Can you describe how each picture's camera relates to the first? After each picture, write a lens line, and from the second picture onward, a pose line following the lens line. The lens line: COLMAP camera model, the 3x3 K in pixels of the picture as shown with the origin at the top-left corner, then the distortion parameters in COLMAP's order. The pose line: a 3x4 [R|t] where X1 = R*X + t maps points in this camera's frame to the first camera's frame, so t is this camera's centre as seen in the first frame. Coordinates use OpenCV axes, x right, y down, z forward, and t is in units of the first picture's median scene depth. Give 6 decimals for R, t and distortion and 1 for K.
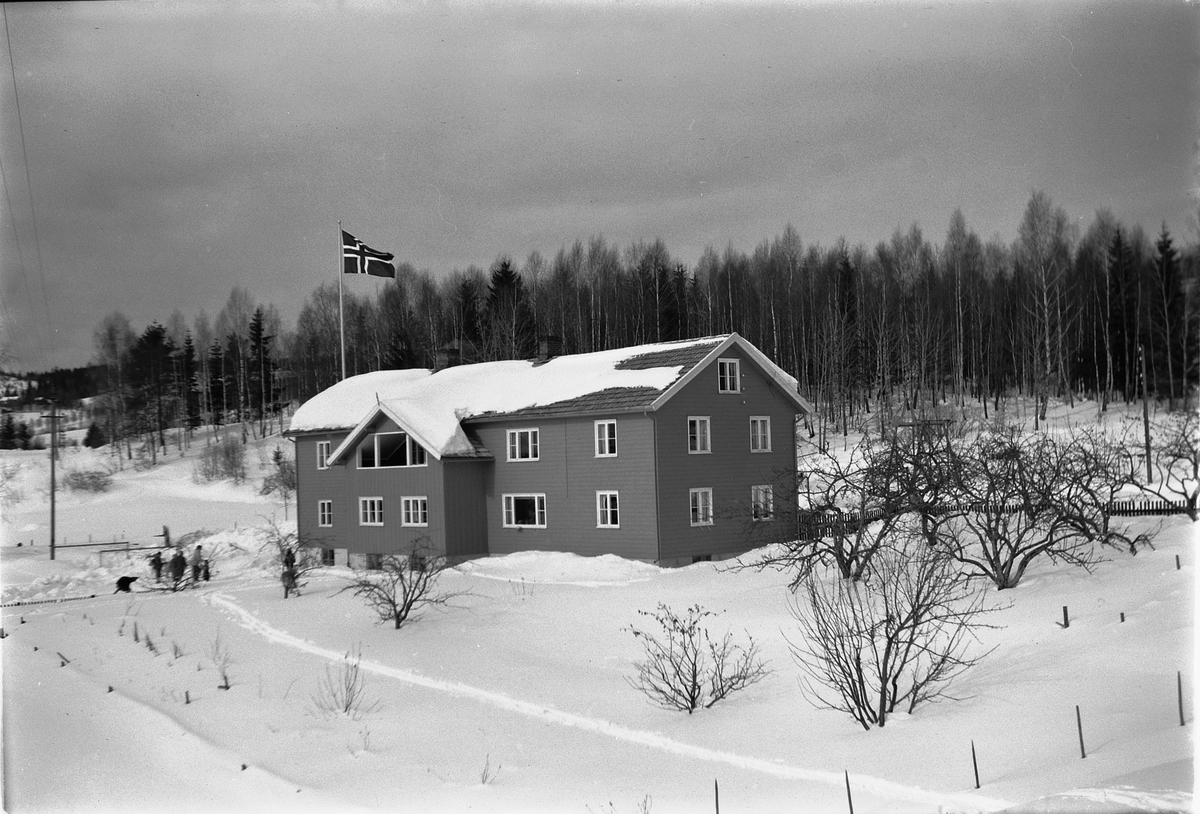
lens RADIAL K [[1429.5, 0, 567.9], [0, 1429.5, 412.4], [0, 0, 1]] dist [0.015976, 0.080433]
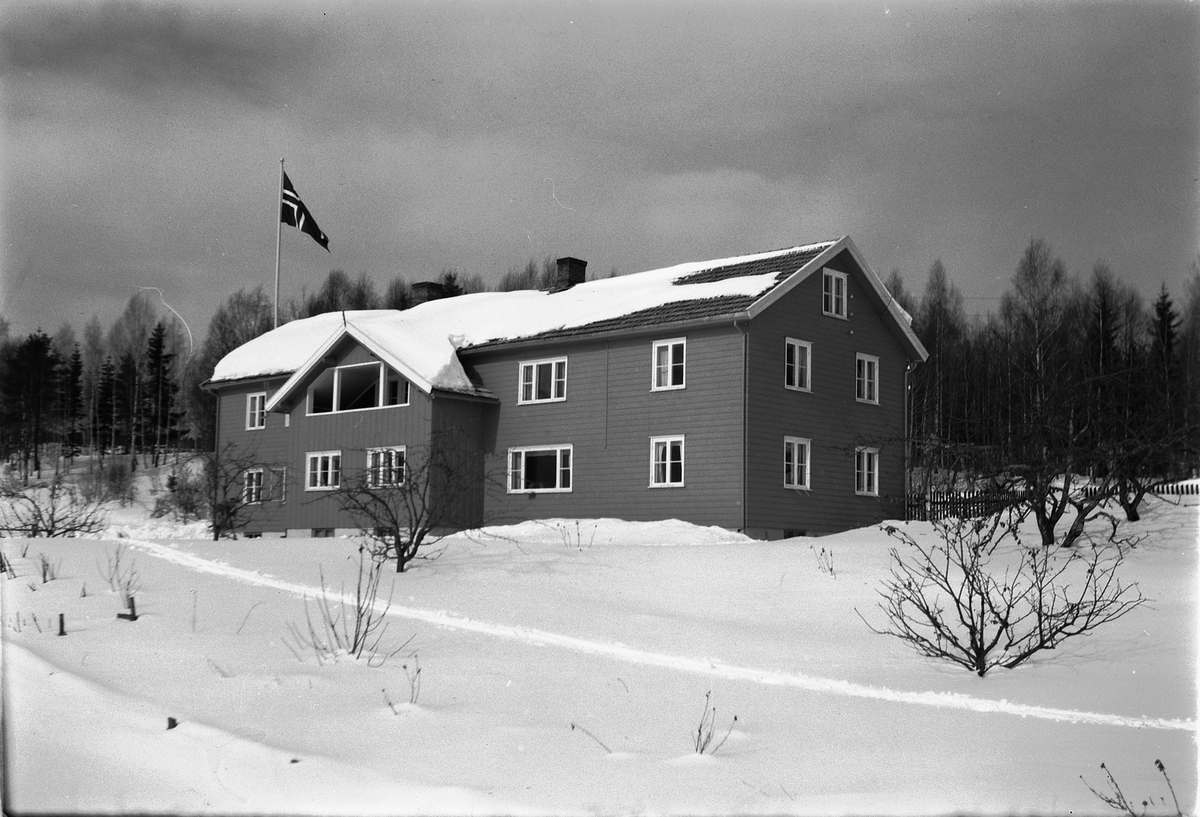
lens RADIAL K [[1429.5, 0, 567.9], [0, 1429.5, 413.9], [0, 0, 1]] dist [0.015976, 0.080433]
pose [[0.995420, 0.059803, 0.074587, -0.072347], [-0.054358, 0.995849, -0.073013, 0.092619], [-0.078643, 0.068625, 0.994538, 0.263474]]
